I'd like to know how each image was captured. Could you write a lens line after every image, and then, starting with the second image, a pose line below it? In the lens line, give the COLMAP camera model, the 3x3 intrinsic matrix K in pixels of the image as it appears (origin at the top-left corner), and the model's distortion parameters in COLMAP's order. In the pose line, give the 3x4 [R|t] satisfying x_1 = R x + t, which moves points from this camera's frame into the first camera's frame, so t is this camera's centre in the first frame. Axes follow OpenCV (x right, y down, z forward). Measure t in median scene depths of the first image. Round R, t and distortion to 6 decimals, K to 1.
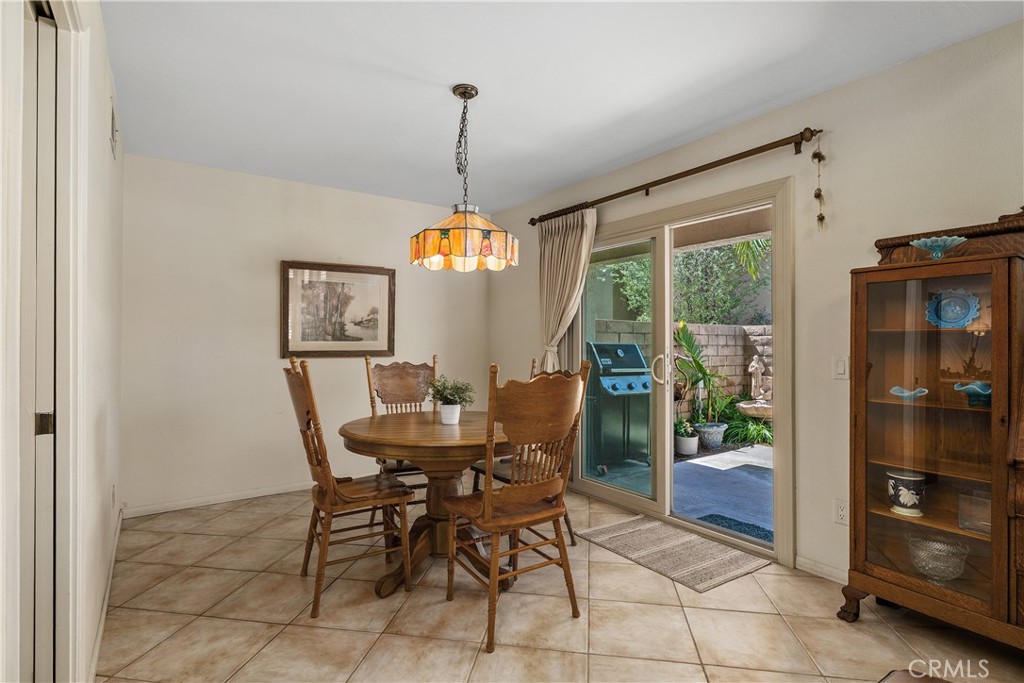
lens RADIAL K [[502.0, 0, 513.6], [0, 502.0, 348.3], [0, 0, 1]] dist [-0.005115, 0.000359]
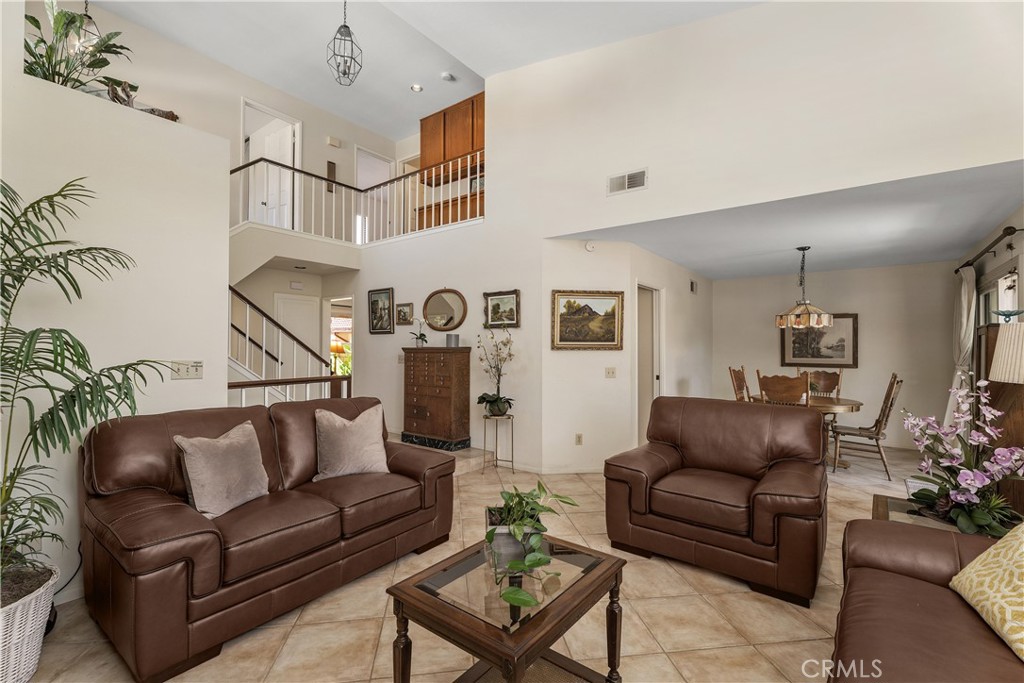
lens RADIAL K [[456.2, 0, 510.7], [0, 456.2, 350.3], [0, 0, 1]] dist [0.000576, -0.000771]
pose [[0.284169, 0.008743, -0.958734, 0.907237], [-0.014690, 0.999881, 0.004764, -0.034360], [0.958662, 0.012730, 0.284264, -0.502233]]
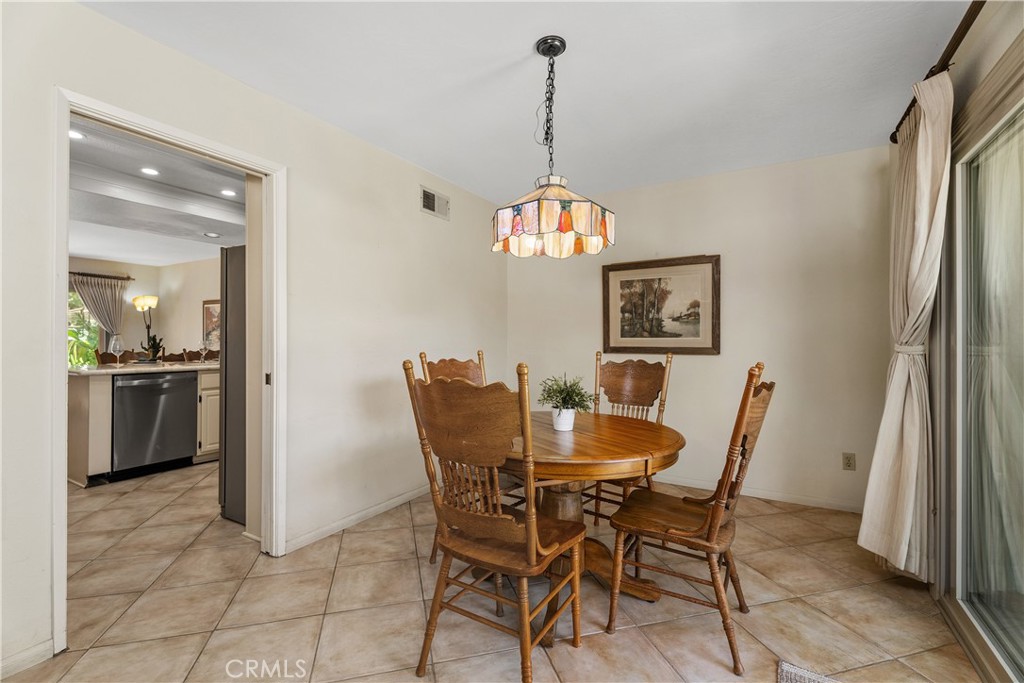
lens RADIAL K [[456.2, 0, 519.4], [0, 456.2, 346.1], [0, 0, 1]] dist [0.000576, -0.000771]
pose [[0.415523, 0.014451, -0.909468, 0.368849], [-0.011106, 0.999880, 0.010814, -0.003851], [0.909515, 0.005607, 0.415633, 0.385089]]
